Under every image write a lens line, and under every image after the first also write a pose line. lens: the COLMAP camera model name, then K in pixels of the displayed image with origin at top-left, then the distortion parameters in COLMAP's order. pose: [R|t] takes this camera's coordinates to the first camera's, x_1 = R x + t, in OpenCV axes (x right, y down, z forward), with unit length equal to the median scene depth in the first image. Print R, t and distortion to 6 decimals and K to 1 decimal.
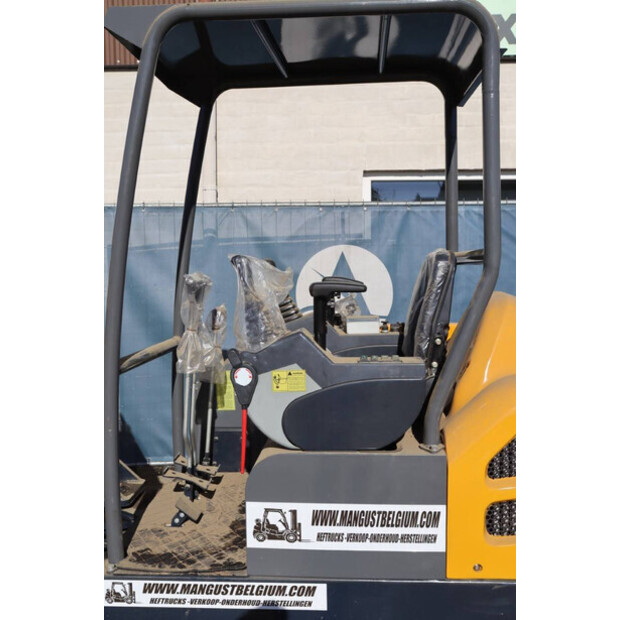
lens RADIAL K [[672.3, 0, 301.5], [0, 672.3, 312.2], [0, 0, 1]] dist [-0.129850, 0.330327]
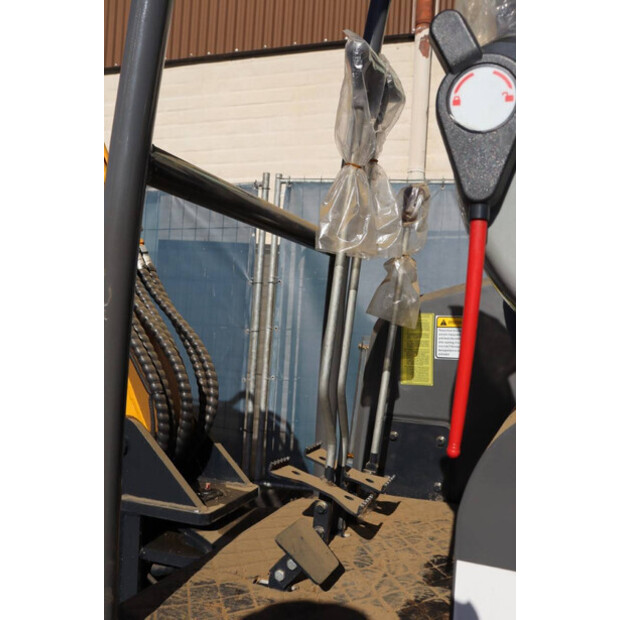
lens RADIAL K [[605.9, 0, 310.0], [0, 605.9, 310.0], [0, 0, 1]] dist [-0.080669, 0.002095]
pose [[0.952023, 0.062672, -0.299541, -0.058033], [-0.093816, 0.991446, -0.090735, 0.161817], [0.291292, 0.114484, 0.949759, 0.569291]]
